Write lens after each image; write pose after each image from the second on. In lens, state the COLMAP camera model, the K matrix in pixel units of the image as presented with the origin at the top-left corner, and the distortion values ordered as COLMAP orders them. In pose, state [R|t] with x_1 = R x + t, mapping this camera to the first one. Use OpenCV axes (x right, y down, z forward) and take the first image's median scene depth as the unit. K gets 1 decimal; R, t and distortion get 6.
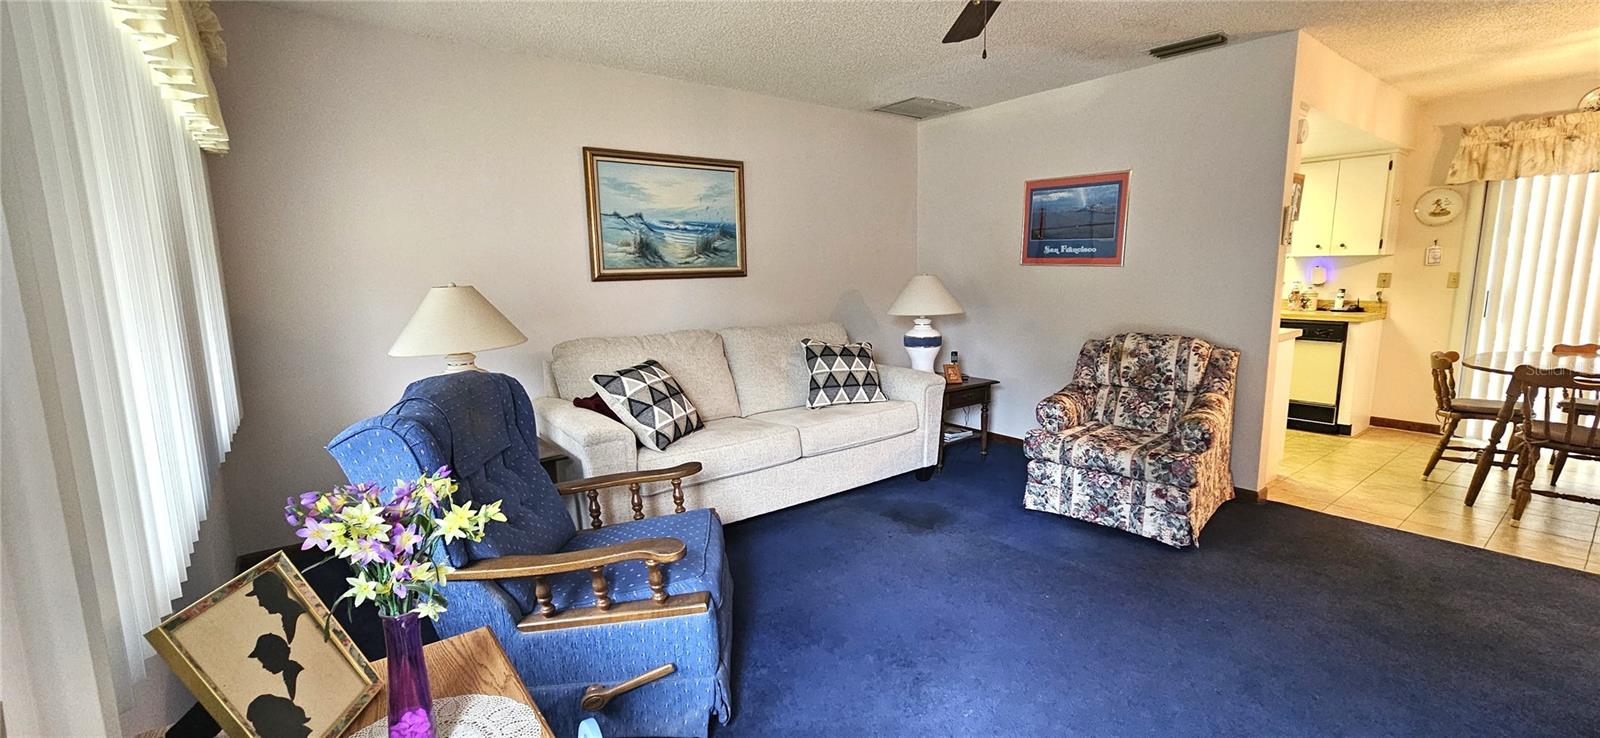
lens RADIAL K [[663.7, 0, 798.8], [0, 663.7, 374.3], [0, 0, 1]] dist [0.000346, -0.000558]
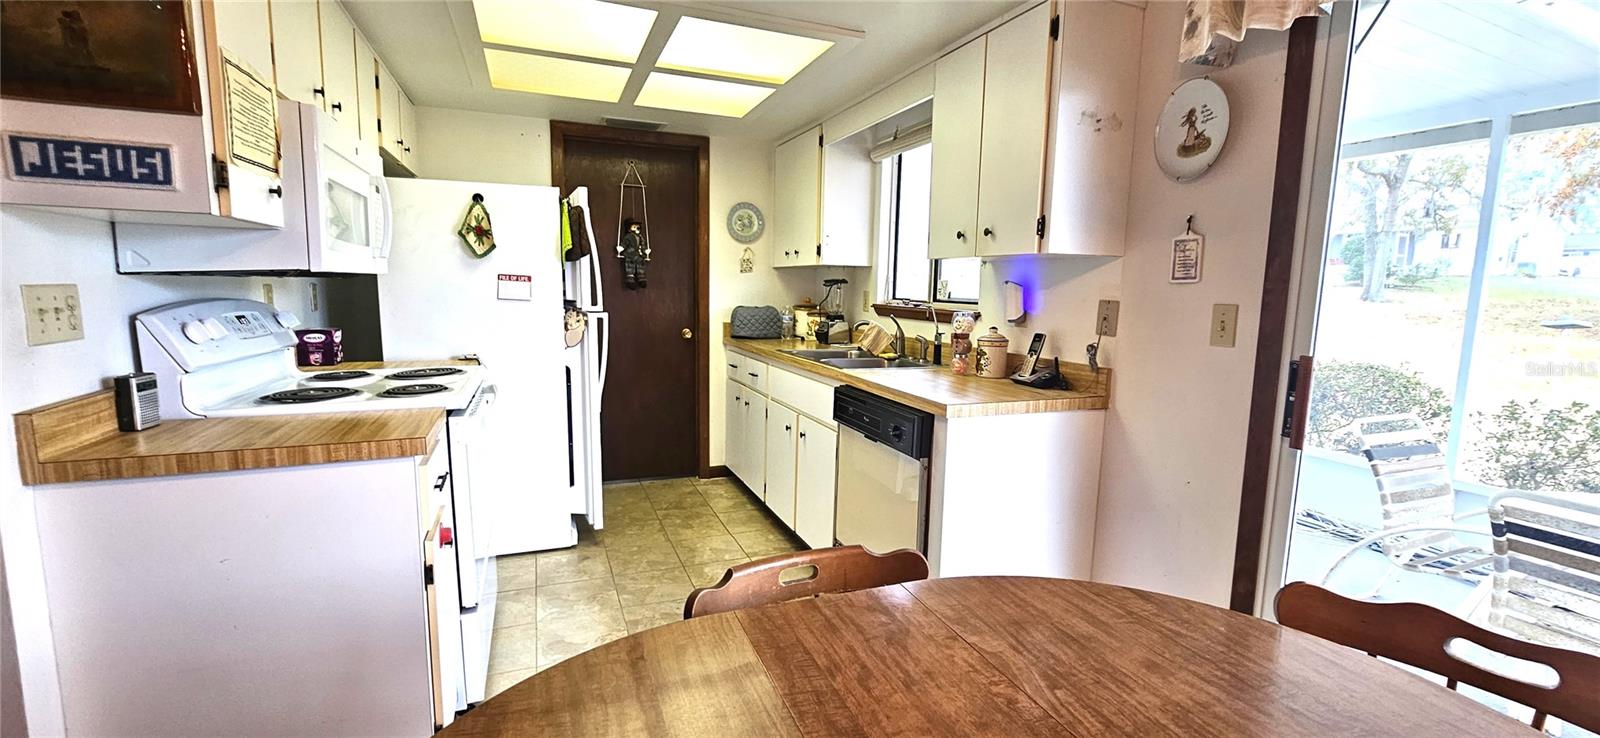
lens RADIAL K [[663.7, 0, 803.1], [0, 663.7, 371.5], [0, 0, 1]] dist [0.000346, -0.000558]
pose [[0.962054, 0.071269, -0.263387, 0.876033], [-0.078523, 0.996766, -0.017103, -0.092829], [0.261316, 0.037136, 0.964539, 0.593228]]
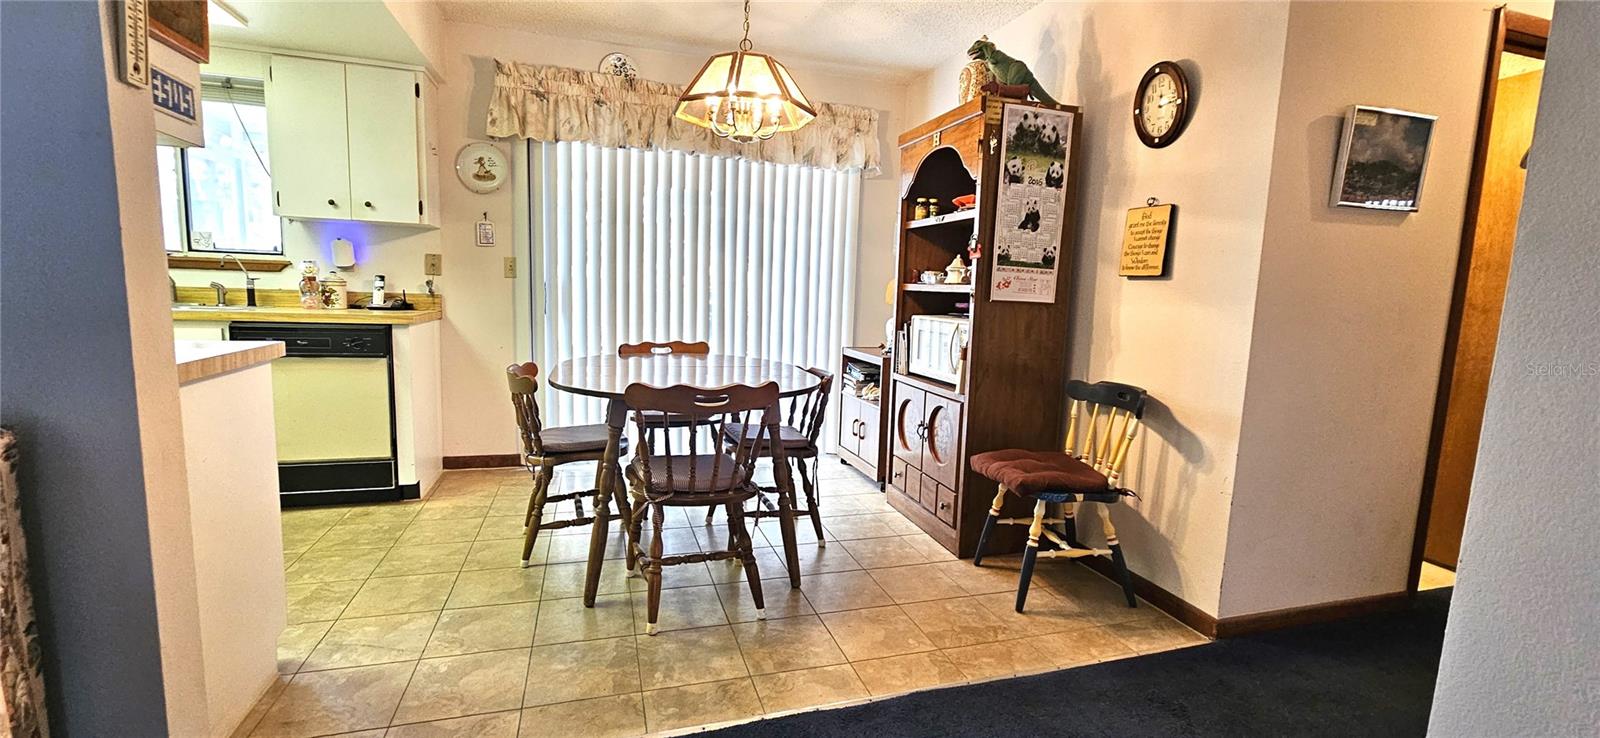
lens RADIAL K [[663.7, 0, 800.1], [0, 663.7, 373.0], [0, 0, 1]] dist [0.000346, -0.000558]
pose [[0.352785, -0.092592, 0.931112, 0.381793], [0.102901, 0.992896, 0.059749, -0.031864], [-0.930029, 0.074734, 0.359807, 0.424946]]
